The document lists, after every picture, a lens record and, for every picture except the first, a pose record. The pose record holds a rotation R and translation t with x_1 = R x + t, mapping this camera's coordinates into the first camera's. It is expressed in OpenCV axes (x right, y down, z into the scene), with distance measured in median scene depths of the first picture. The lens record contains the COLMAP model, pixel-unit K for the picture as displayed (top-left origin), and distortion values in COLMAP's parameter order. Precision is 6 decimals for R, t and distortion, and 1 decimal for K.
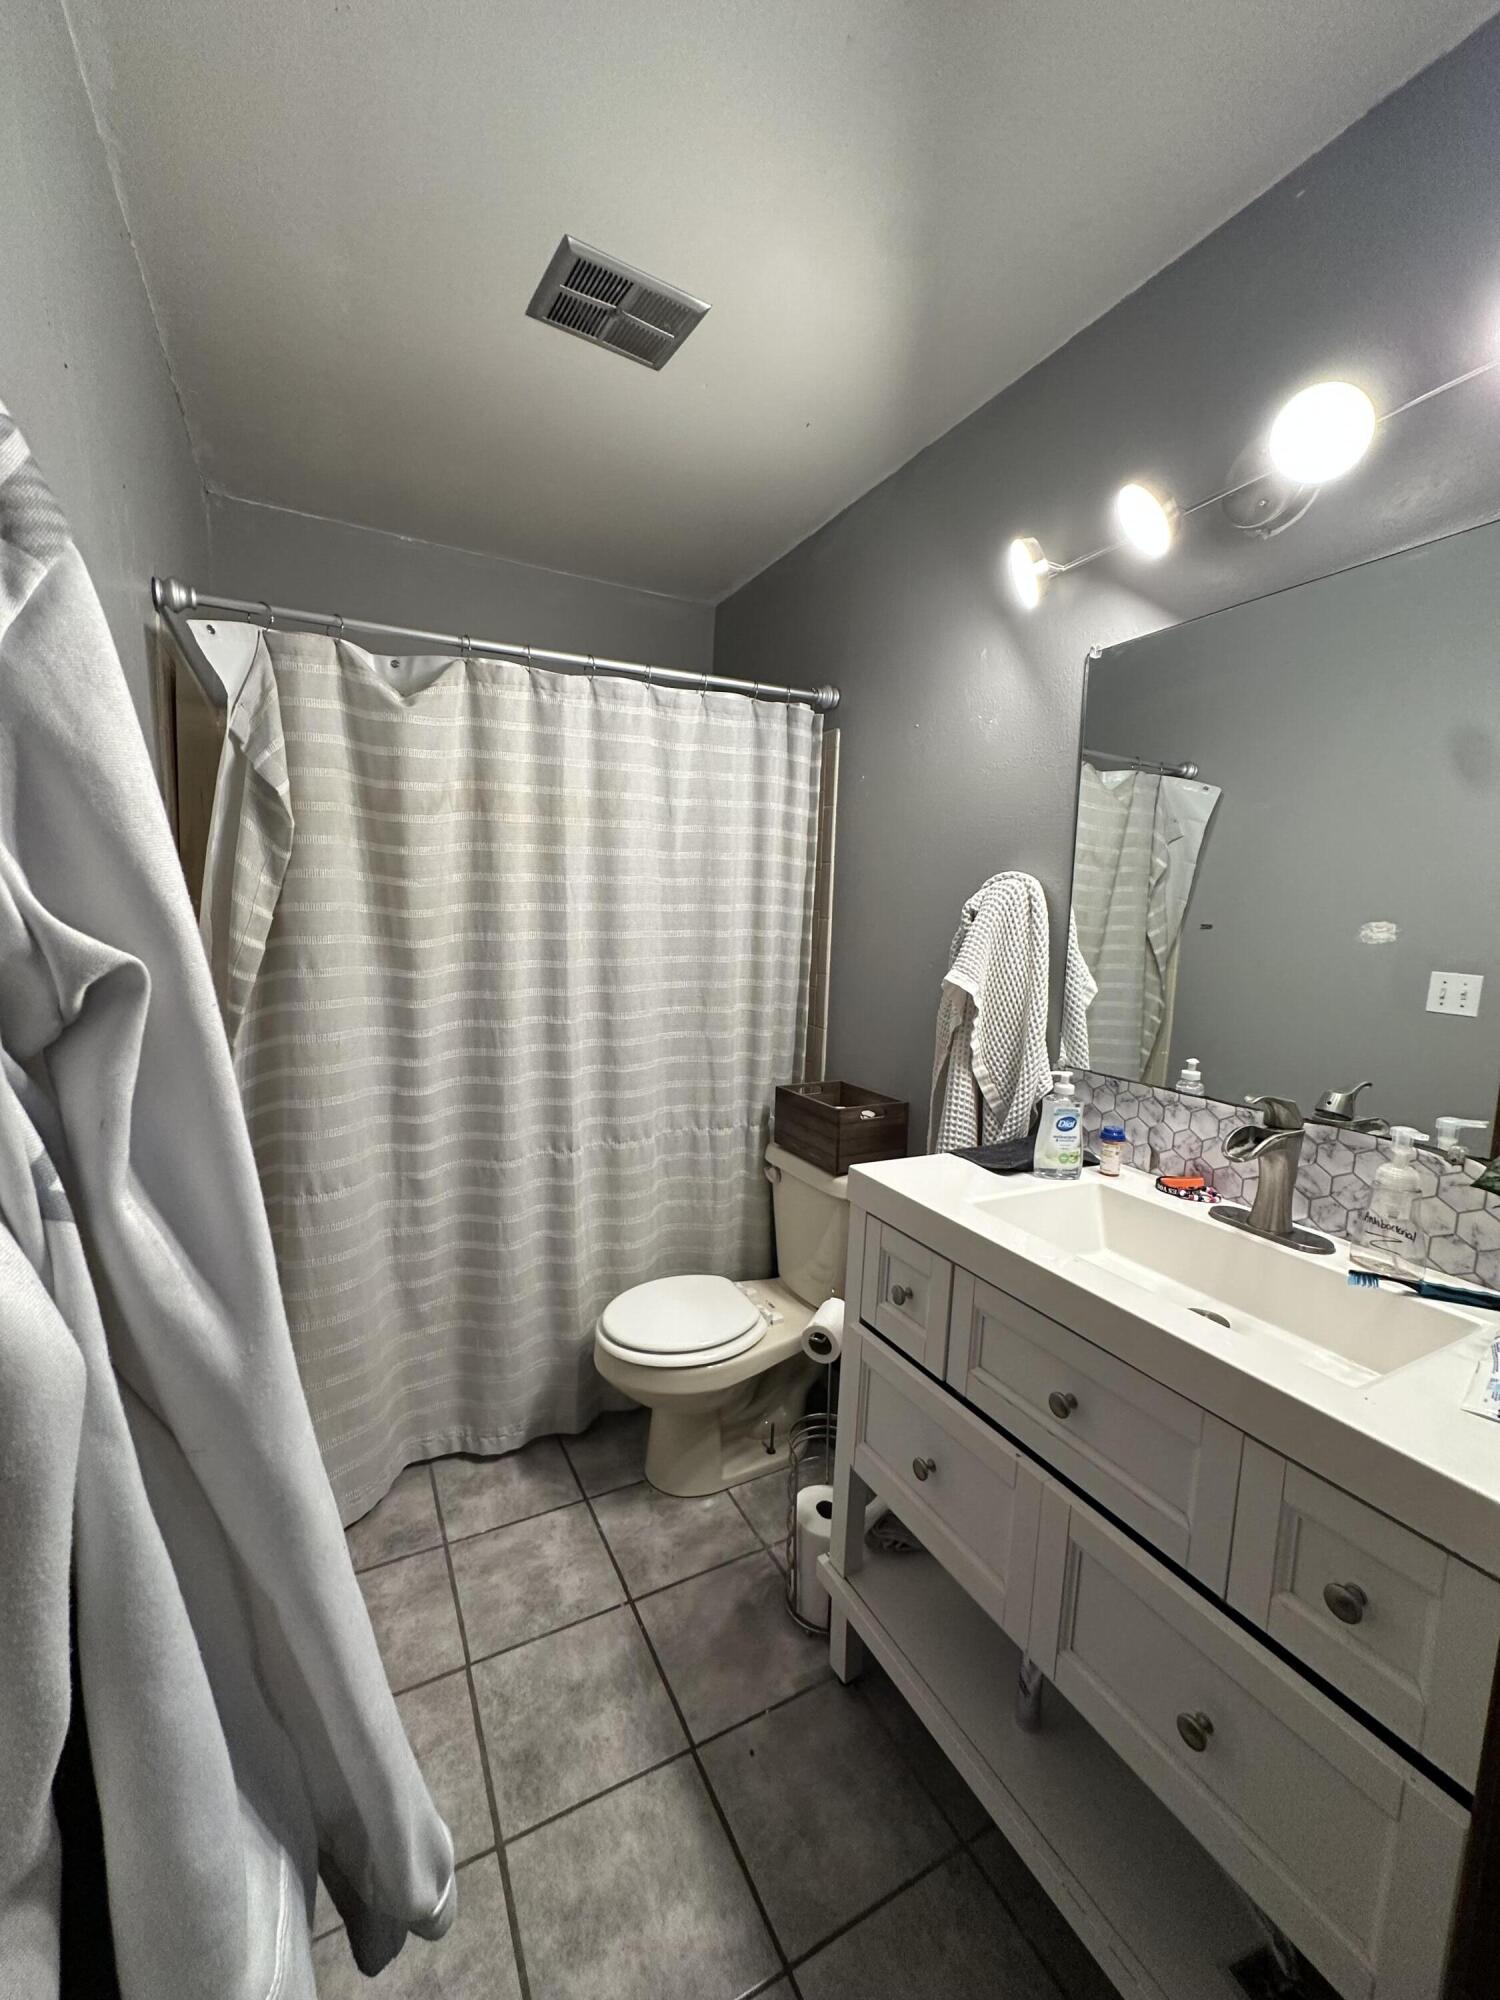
lens RADIAL K [[805.3, 0, 750.0], [0, 805.3, 1000.0], [0, 0, 1]] dist [-0.000206, -0.000040]
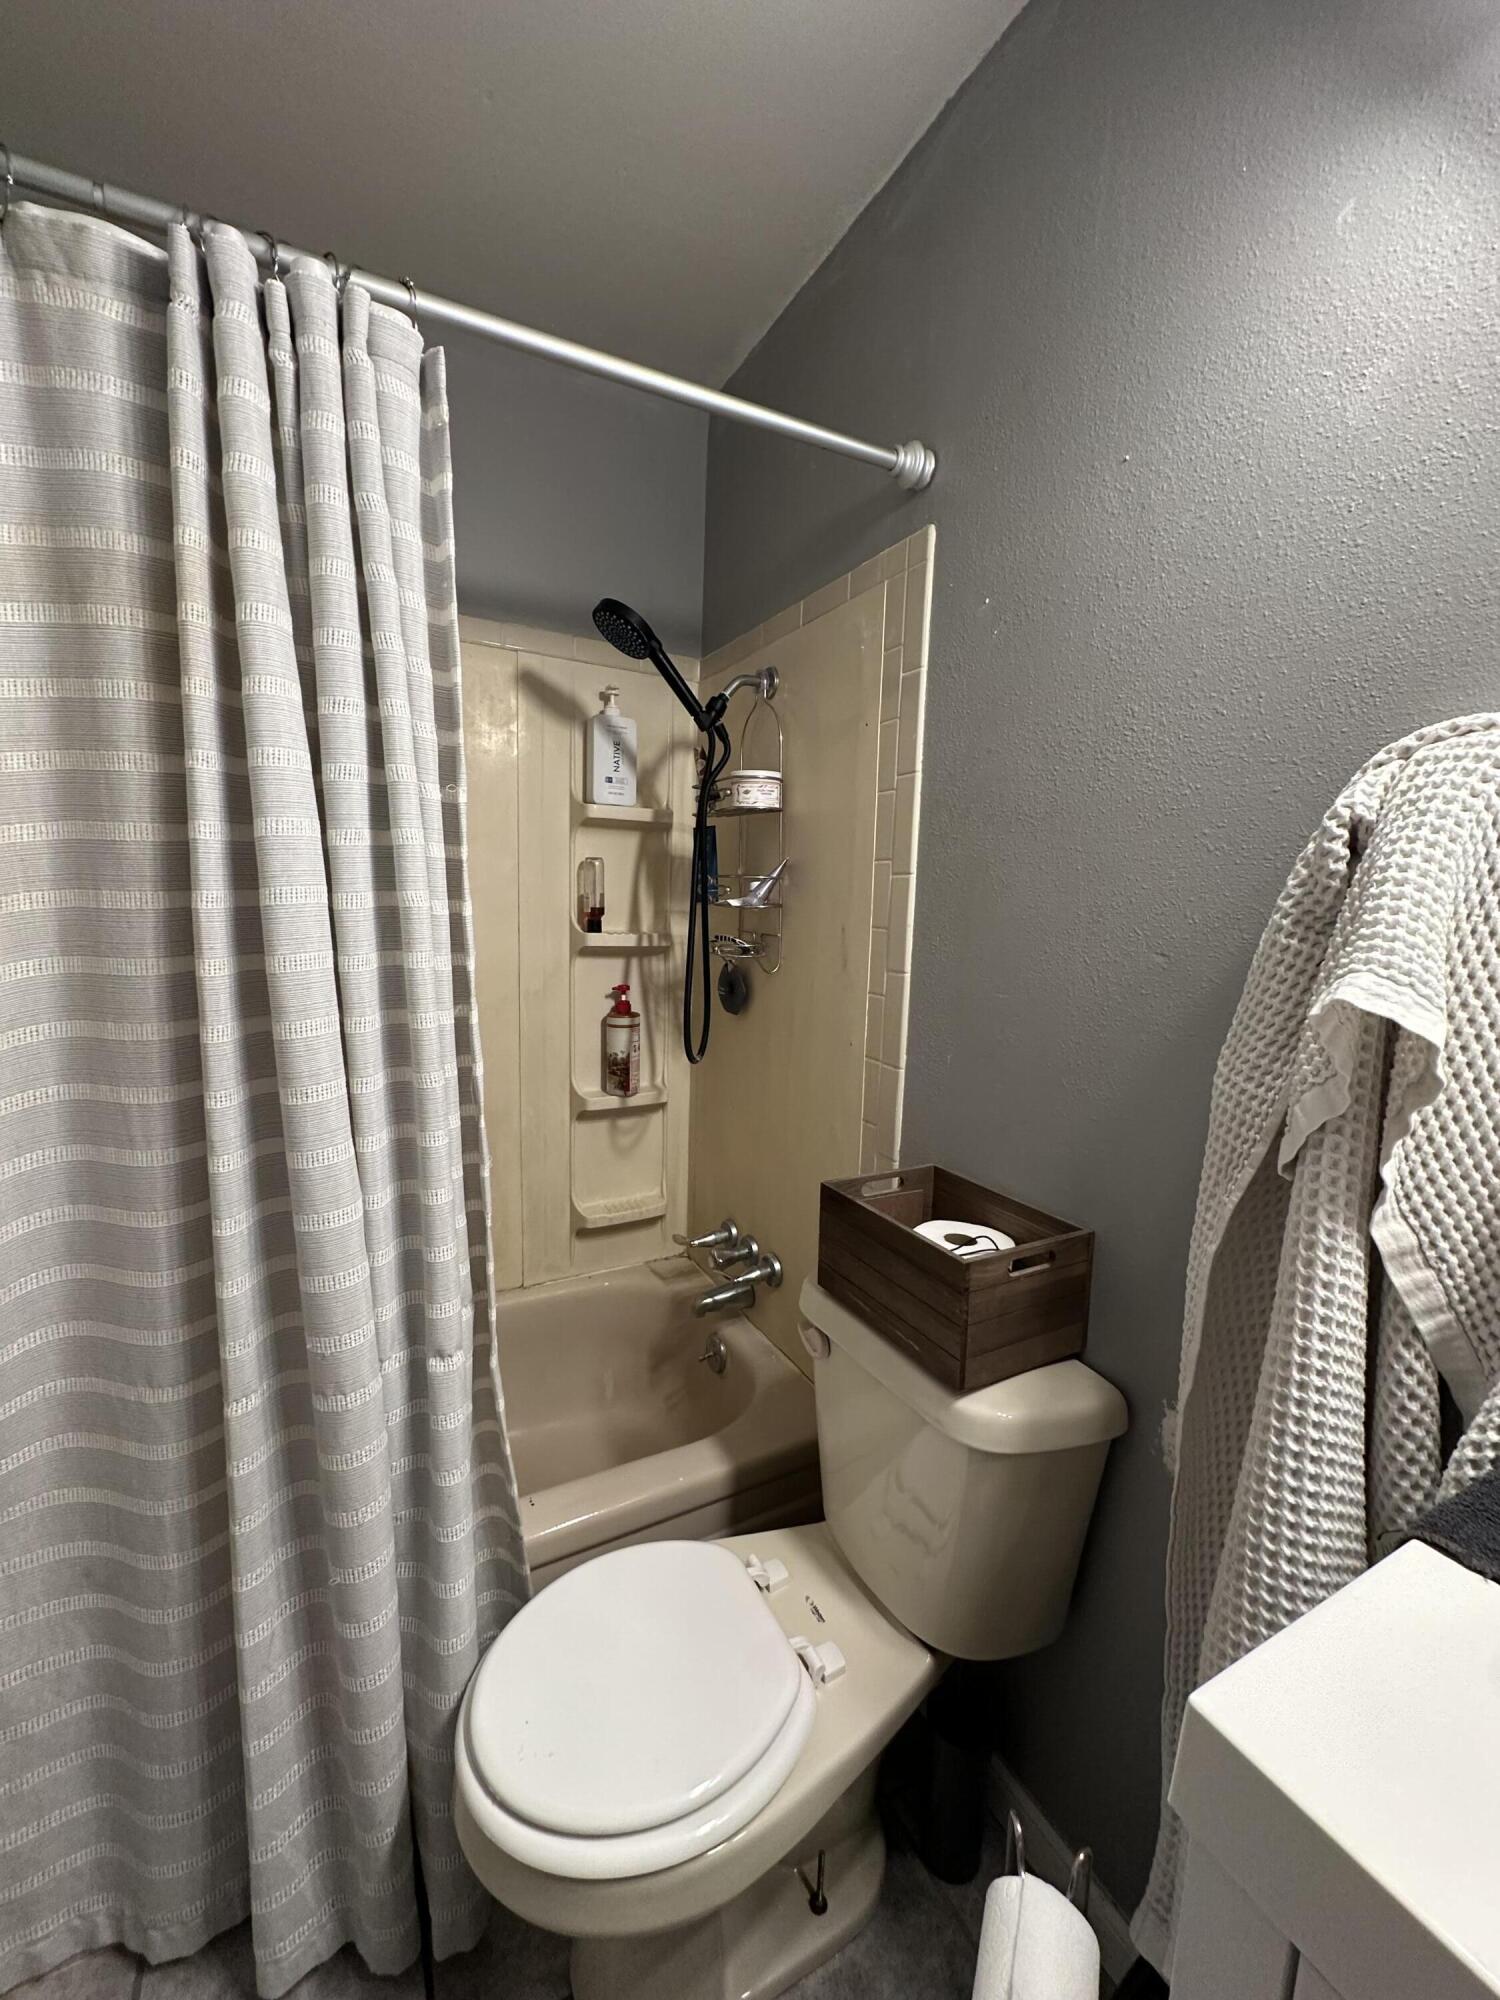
lens RADIAL K [[805.3, 0, 750.0], [0, 805.3, 1000.0], [0, 0, 1]] dist [-0.000206, -0.000040]
pose [[0.999992, -0.001770, 0.003472, -0.018188], [0.001726, 0.999921, 0.012466, -0.024049], [-0.003494, -0.012459, 0.999916, 0.503328]]
